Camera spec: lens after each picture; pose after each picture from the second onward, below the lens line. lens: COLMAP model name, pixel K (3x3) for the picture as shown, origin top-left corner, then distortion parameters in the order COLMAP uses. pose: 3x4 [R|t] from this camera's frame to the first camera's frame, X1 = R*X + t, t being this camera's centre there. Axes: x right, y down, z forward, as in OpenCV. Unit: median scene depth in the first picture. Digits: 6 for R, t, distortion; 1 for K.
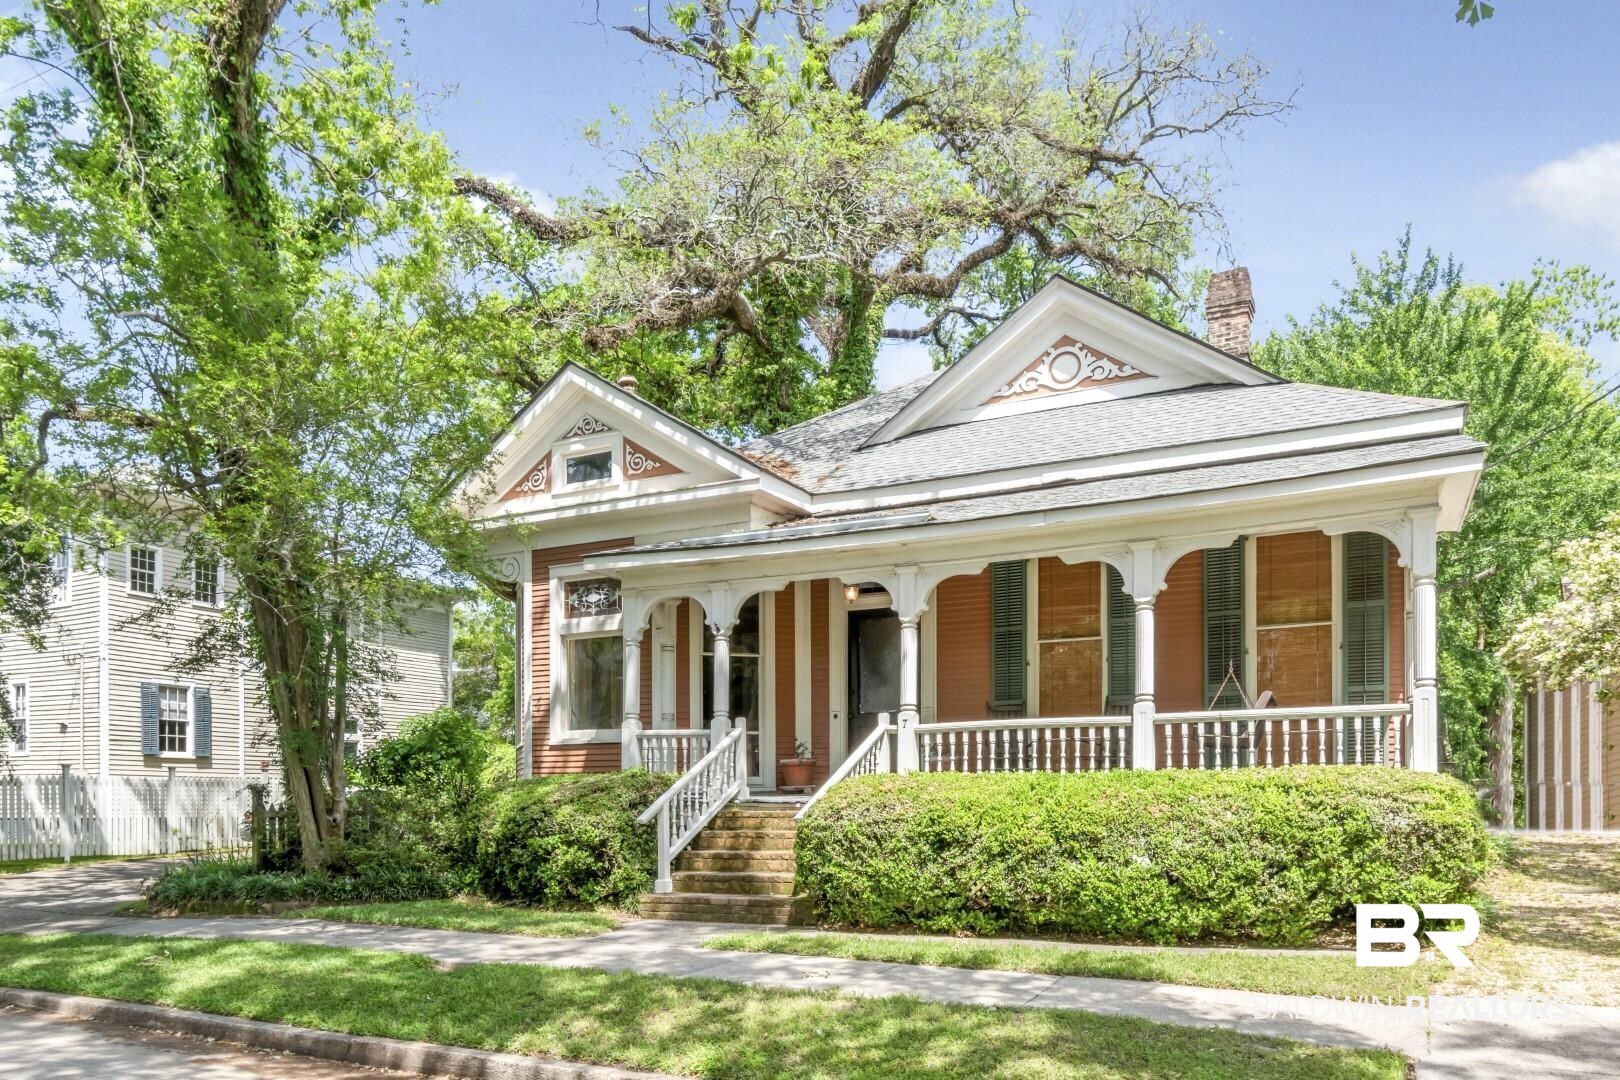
lens RADIAL K [[1045.9, 0, 810.0], [0, 1045.9, 630.1], [0, 0, 1]] dist [-0.000104, 0.001348]
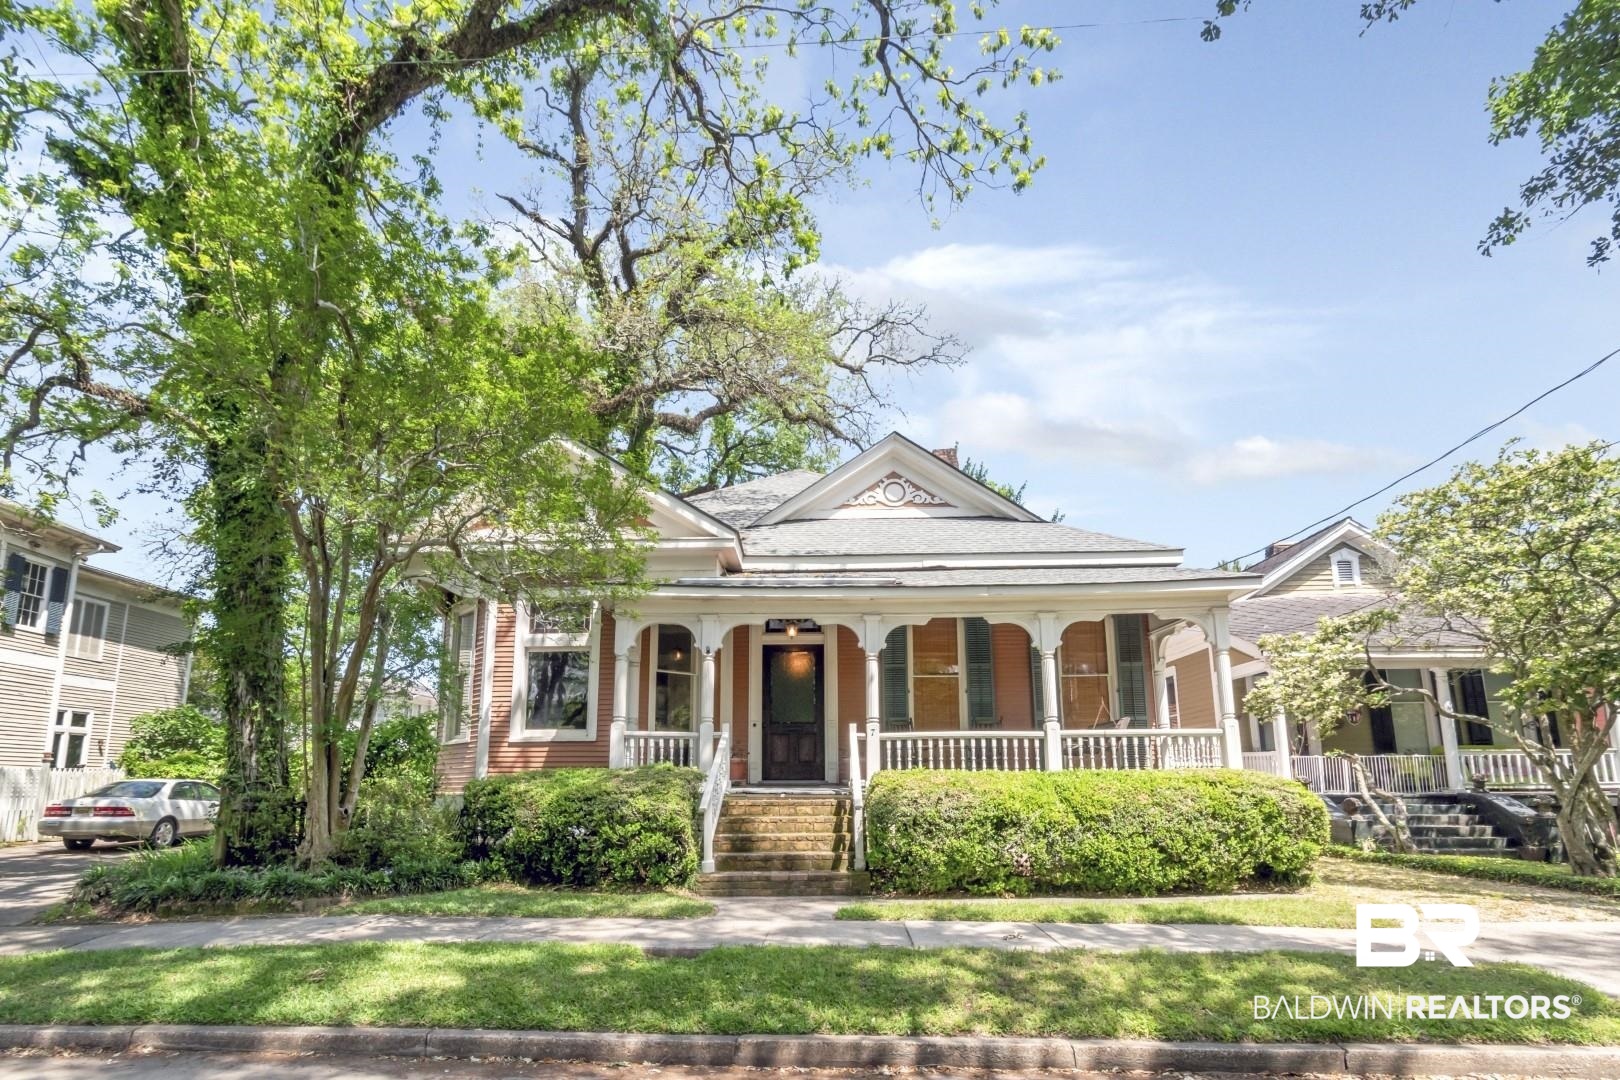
lens RADIAL K [[732.3, 0, 810.3], [0, 732.3, 566.0], [0, 0, 1]] dist [0.000533, -0.000380]
pose [[0.923003, 0.114537, 0.367352, -0.360731], [-0.062145, 0.986511, -0.151442, 0.027414], [-0.379742, 0.116952, 0.917670, 0.152213]]
